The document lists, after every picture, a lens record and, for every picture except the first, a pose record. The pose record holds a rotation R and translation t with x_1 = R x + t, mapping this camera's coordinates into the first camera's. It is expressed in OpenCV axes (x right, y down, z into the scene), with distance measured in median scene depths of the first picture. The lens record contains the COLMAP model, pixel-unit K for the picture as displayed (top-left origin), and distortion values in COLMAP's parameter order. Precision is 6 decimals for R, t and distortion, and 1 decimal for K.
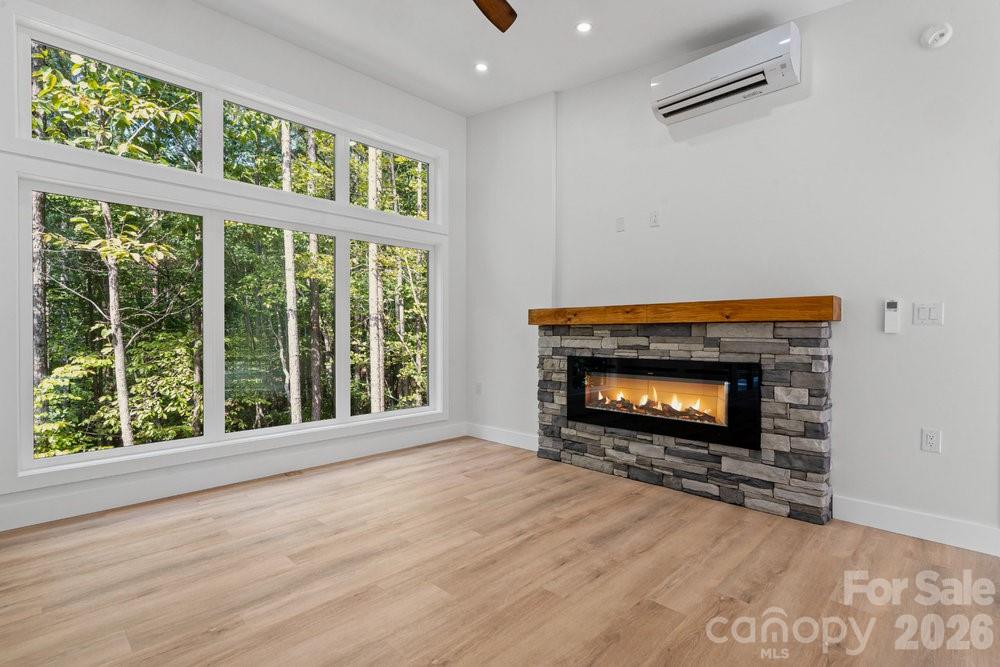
lens RADIAL K [[468.8, 0, 501.1], [0, 468.8, 335.2], [0, 0, 1]] dist [-0.005812, 0.001953]
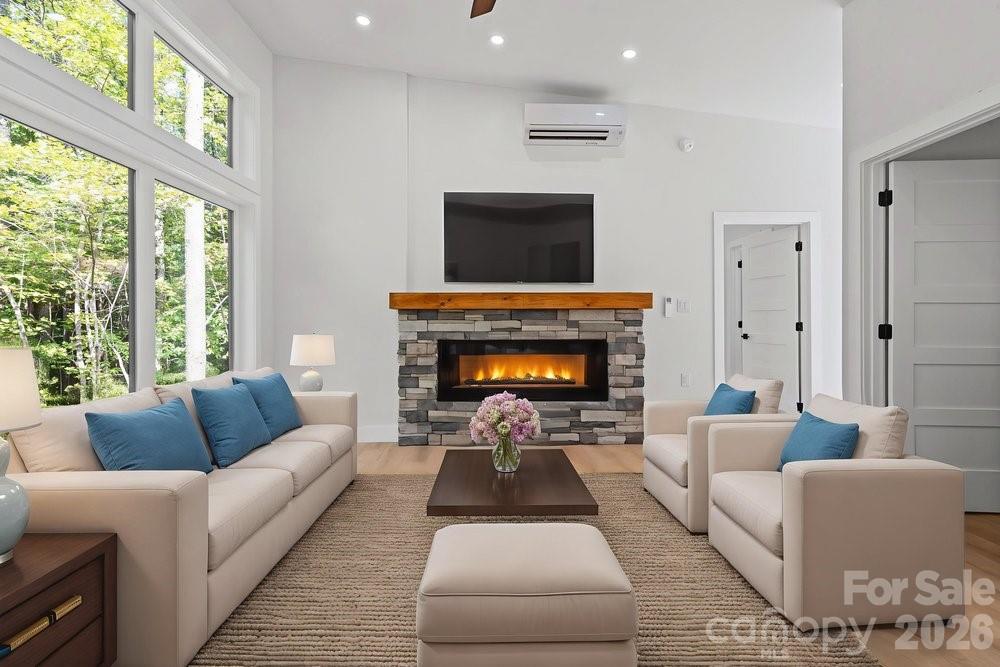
lens RADIAL K [[468.8, 0, 500.5], [0, 468.8, 319.5], [0, 0, 1]] dist [-0.005812, 0.001953]
pose [[0.693163, 0.001697, 0.720779, -0.607507], [0.005658, 0.999954, -0.007795, 0.011011], [-0.720759, 0.009482, 0.693121, 0.232542]]
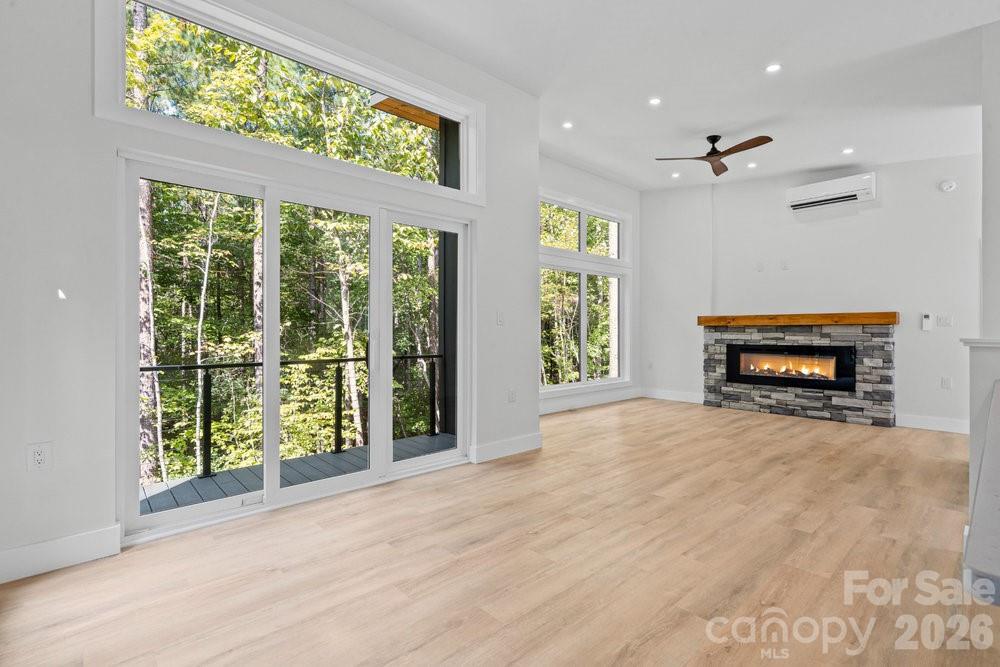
lens RADIAL K [[468.8, 0, 496.2], [0, 468.8, 329.3], [0, 0, 1]] dist [-0.005812, 0.001953]
pose [[0.998984, 0.002017, -0.045018, -0.744721], [-0.002523, 0.999934, -0.011205, 0.014394], [0.044992, 0.011307, 0.998923, -0.880706]]
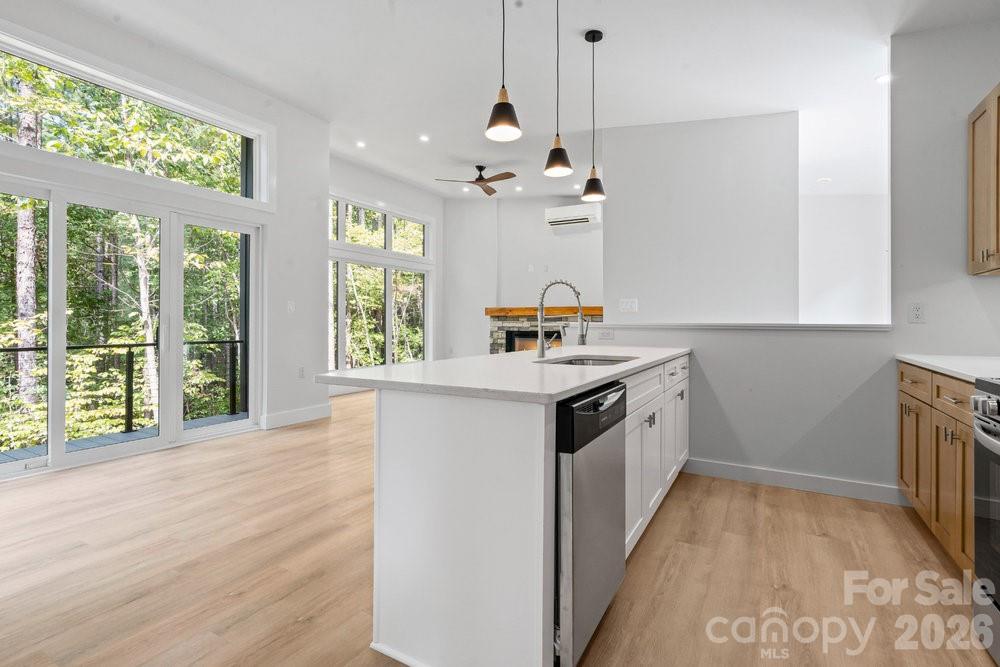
lens RADIAL K [[468.8, 0, 484.9], [0, 468.8, 321.2], [0, 0, 1]] dist [-0.005812, 0.001953]
pose [[0.964489, 0.004012, 0.264092, -0.604414], [-0.001885, 0.999964, -0.008306, 0.024132], [-0.264115, 0.007513, 0.964462, -1.189546]]
